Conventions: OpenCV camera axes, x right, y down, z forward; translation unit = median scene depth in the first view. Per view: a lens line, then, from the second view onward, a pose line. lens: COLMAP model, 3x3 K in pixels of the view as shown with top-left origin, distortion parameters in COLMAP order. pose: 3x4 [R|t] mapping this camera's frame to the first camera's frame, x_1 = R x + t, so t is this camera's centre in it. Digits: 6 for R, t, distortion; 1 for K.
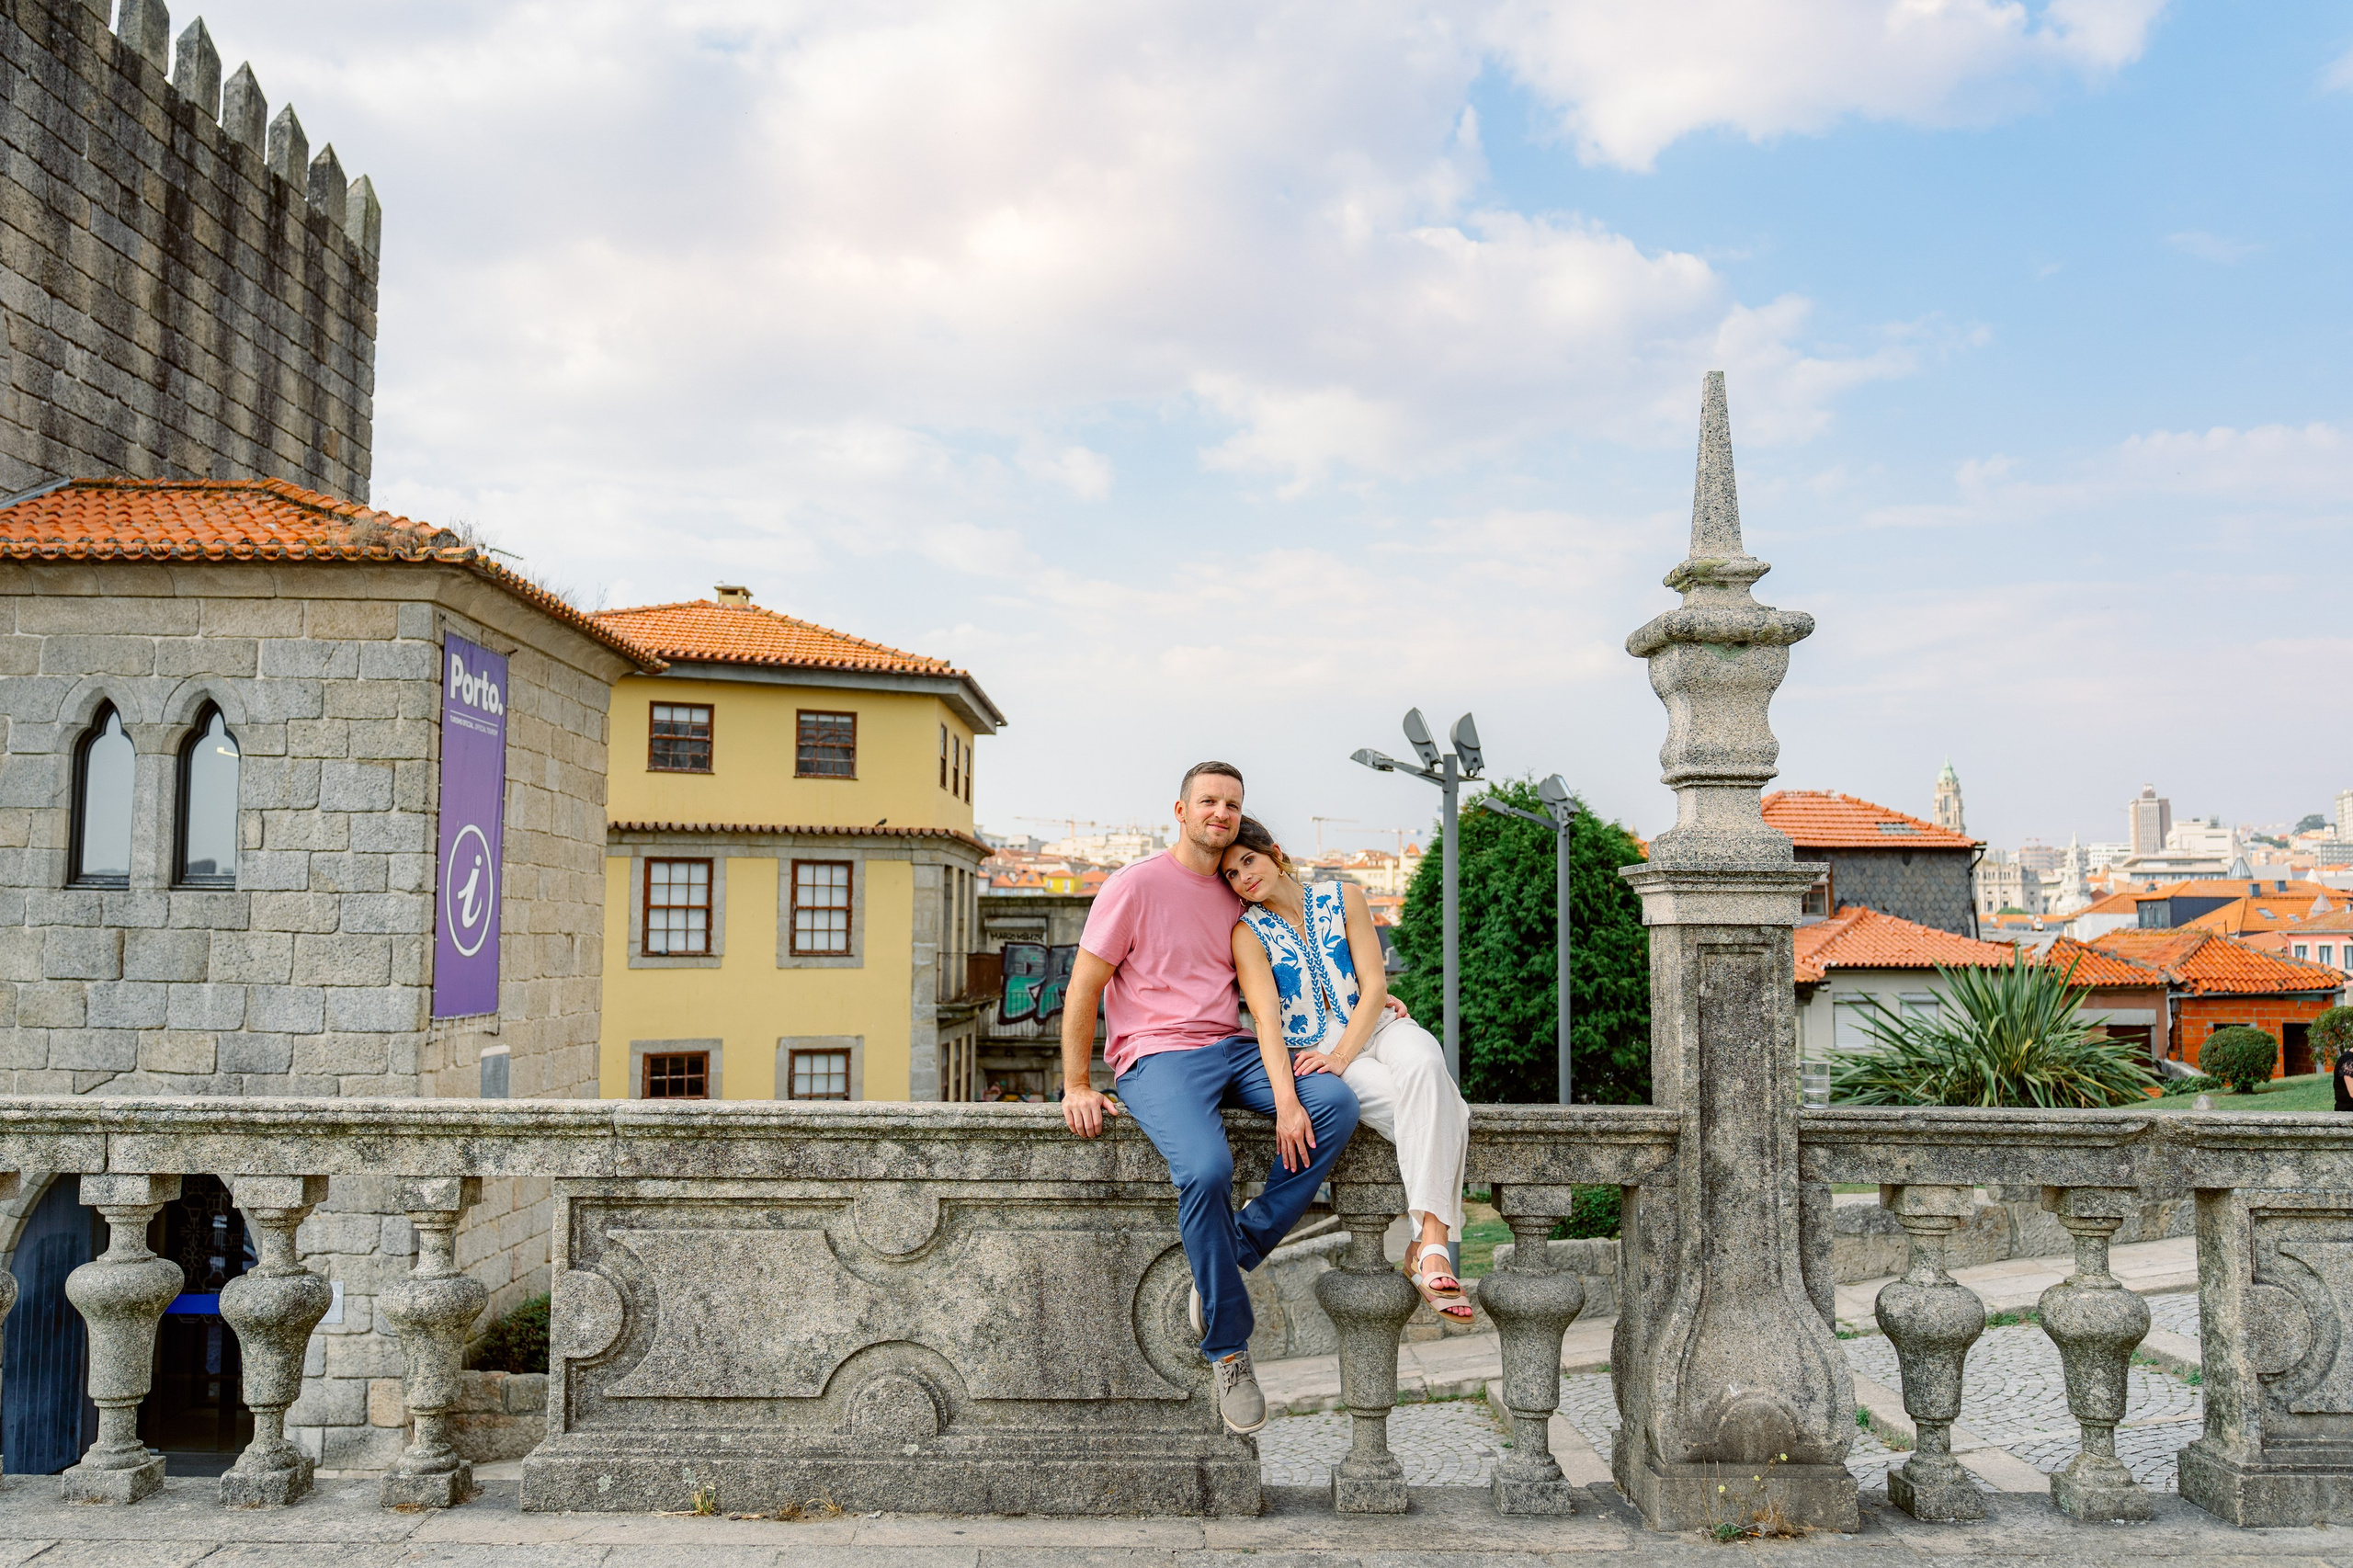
lens RADIAL K [[1933.3, 0, 1163.4], [0, 1933.3, 756.6], [0, 0, 1]] dist [0.002477, -0.005273]
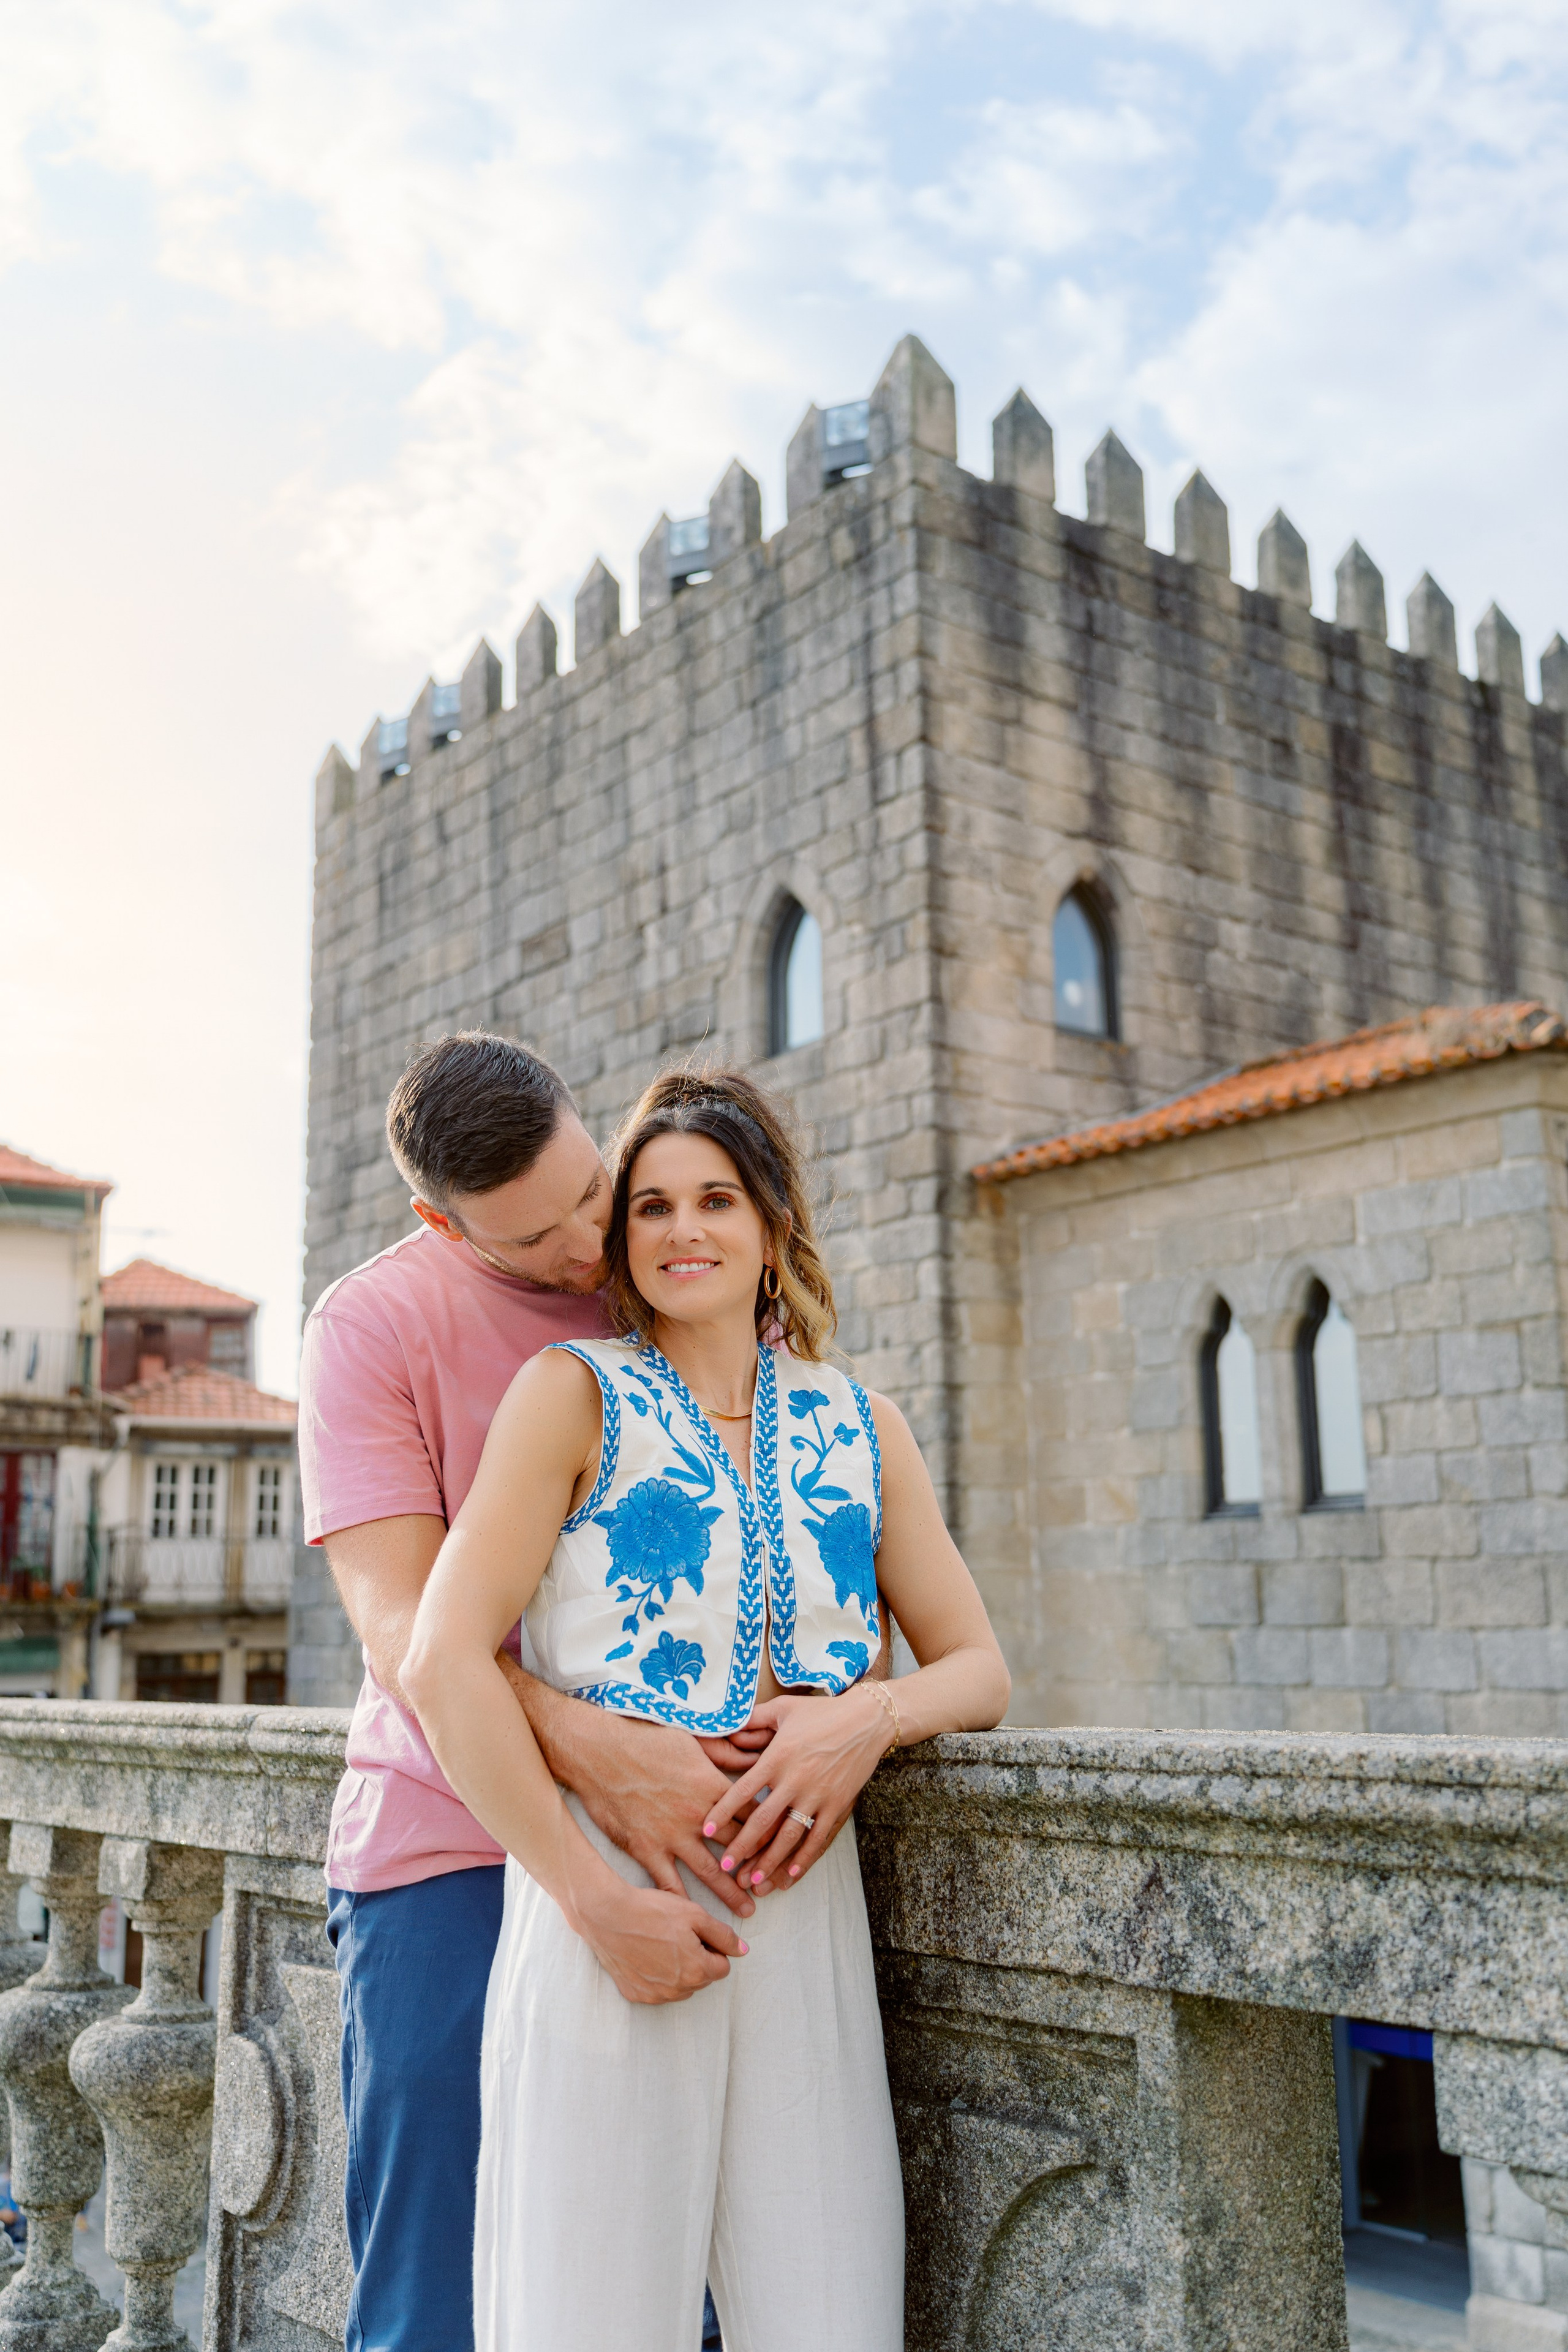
lens RADIAL K [[2214.5, 0, 785.3], [0, 2214.5, 1159.4], [0, 0, 1]] dist [-0.004550, 0.011006]
pose [[0.617160, -0.184402, -0.764925, 0.093585], [0.099711, 0.982642, -0.156438, 0.045526], [0.780495, 0.020276, 0.624834, 0.237532]]
